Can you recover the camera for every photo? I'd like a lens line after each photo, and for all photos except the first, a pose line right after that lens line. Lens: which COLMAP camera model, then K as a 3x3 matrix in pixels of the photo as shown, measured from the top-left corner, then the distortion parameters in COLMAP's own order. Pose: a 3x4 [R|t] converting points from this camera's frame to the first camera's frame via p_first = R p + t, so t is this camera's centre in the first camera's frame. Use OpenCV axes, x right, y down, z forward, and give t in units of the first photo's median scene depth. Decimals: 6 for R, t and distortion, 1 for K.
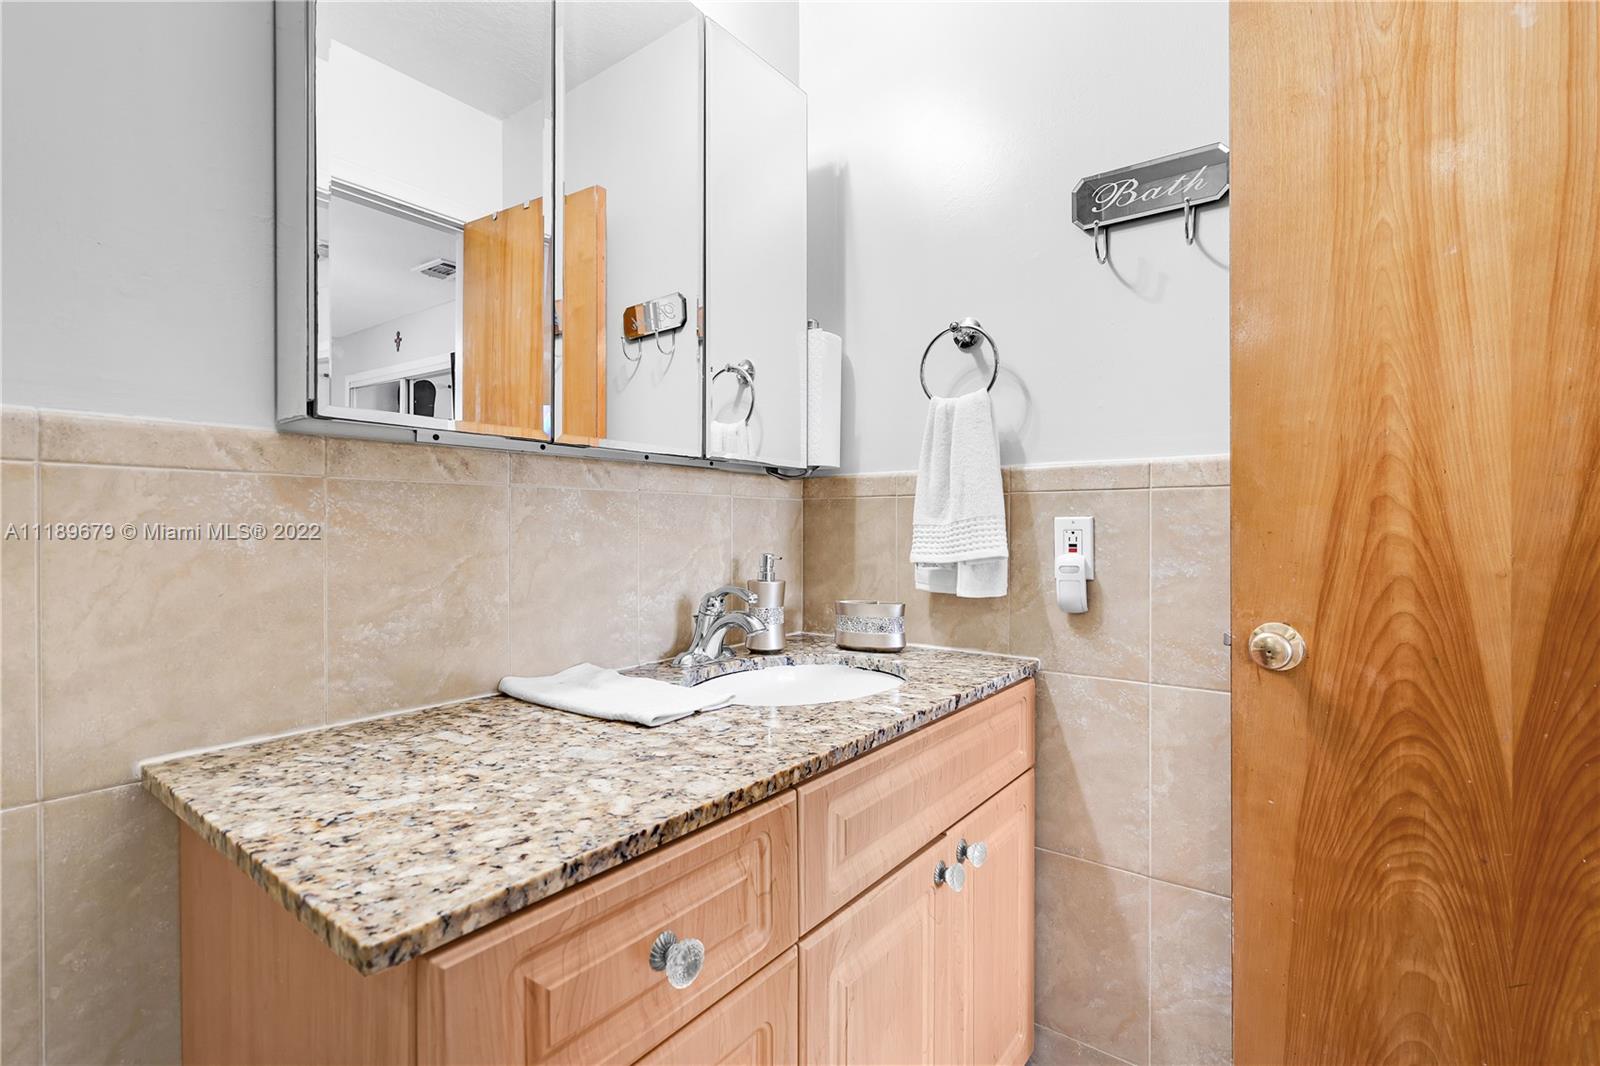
lens RADIAL K [[736.6, 0, 825.5], [0, 736.6, 532.9], [0, 0, 1]] dist [-0.004680, -0.000160]
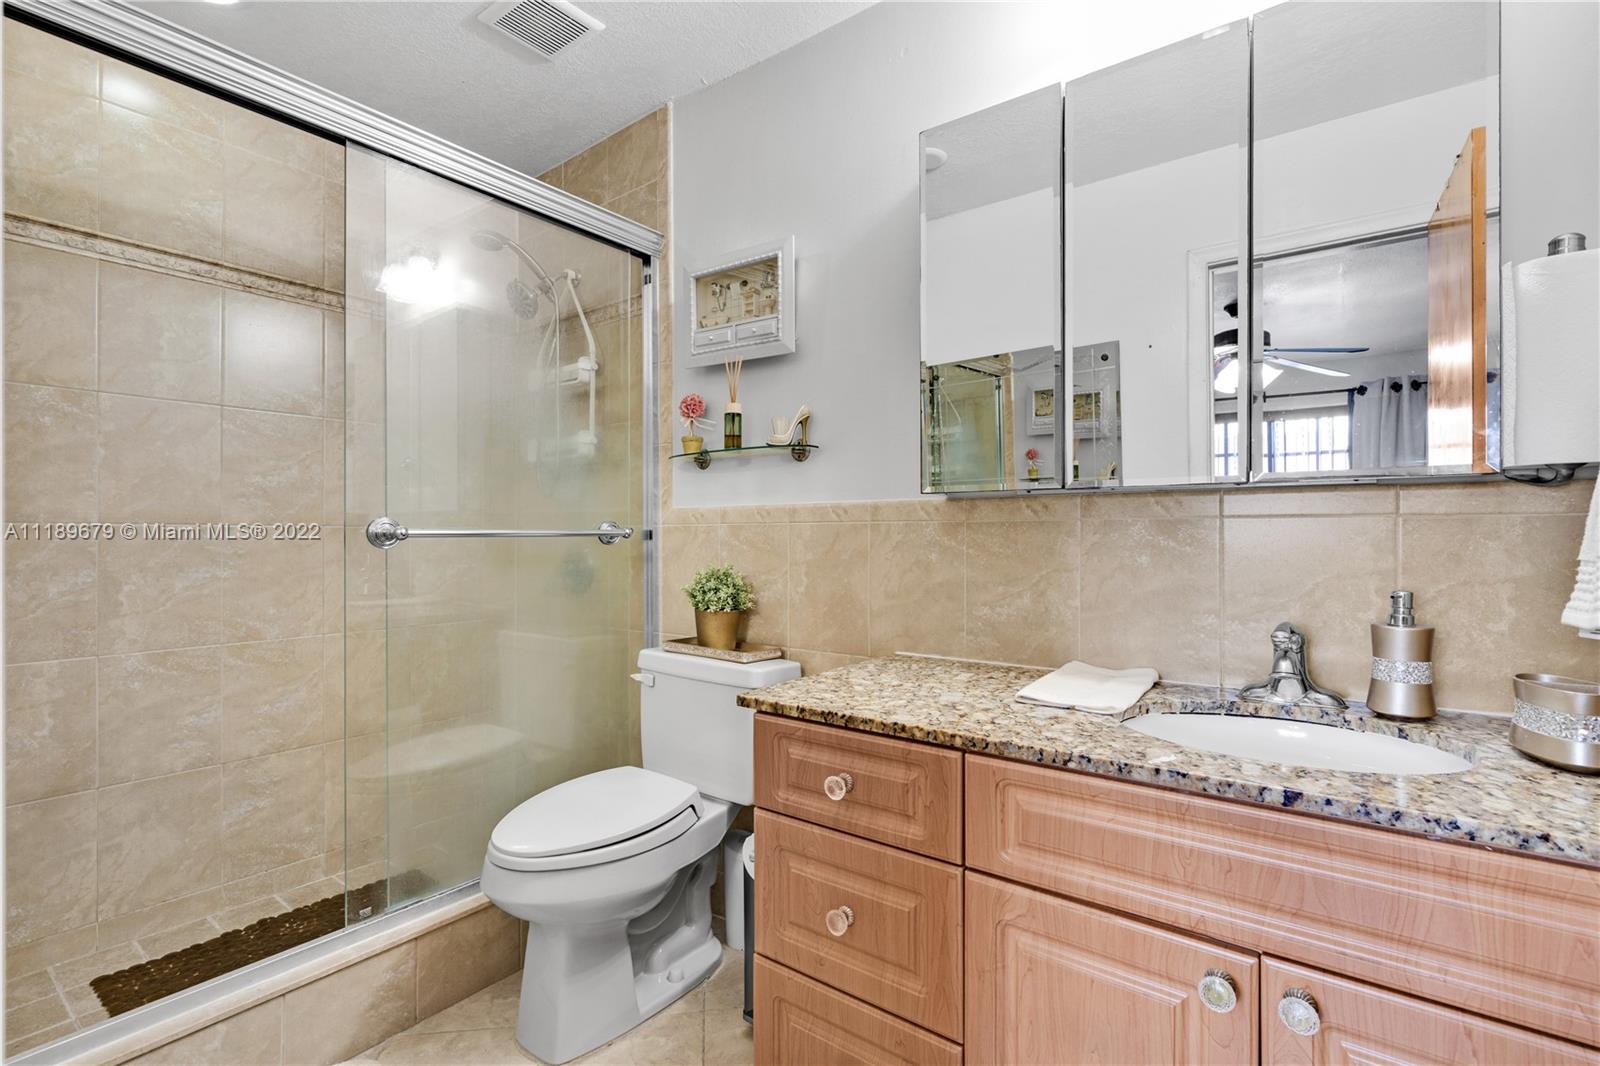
lens RADIAL K [[736.6, 0, 825.5], [0, 736.6, 532.9], [0, 0, 1]] dist [-0.004680, -0.000160]
pose [[0.009631, -0.002628, -0.999950, 1.113629], [-0.009555, 0.999951, -0.002720, -0.038989], [0.999908, 0.009580, 0.009606, 0.631974]]
